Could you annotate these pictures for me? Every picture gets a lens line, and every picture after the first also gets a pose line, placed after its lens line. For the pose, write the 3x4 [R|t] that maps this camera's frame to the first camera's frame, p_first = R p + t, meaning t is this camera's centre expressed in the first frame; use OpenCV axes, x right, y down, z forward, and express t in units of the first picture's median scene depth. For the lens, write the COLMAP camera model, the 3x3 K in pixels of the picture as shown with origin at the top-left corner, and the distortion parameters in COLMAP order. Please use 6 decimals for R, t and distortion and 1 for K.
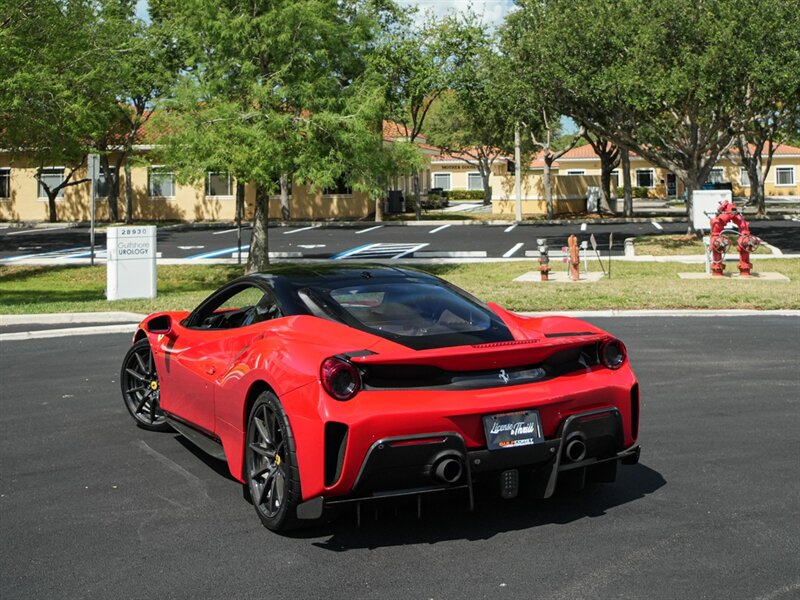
lens RADIAL K [[1128.0, 0, 391.1], [0, 1128.0, 257.1], [0, 0, 1]] dist [-0.016898, 0.000000]
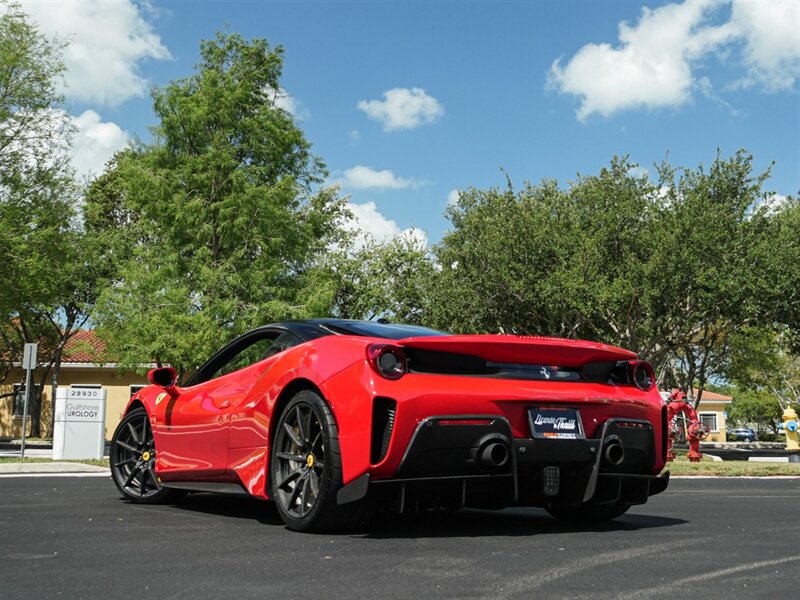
lens RADIAL K [[1128.0, 0, 382.0], [0, 1128.0, 281.3], [0, 0, 1]] dist [-0.016898, 0.000000]
pose [[0.997423, 0.044345, 0.056393, -0.068117], [-0.032547, 0.980235, -0.195143, 0.146669], [-0.063932, 0.192805, 0.979152, 0.007008]]
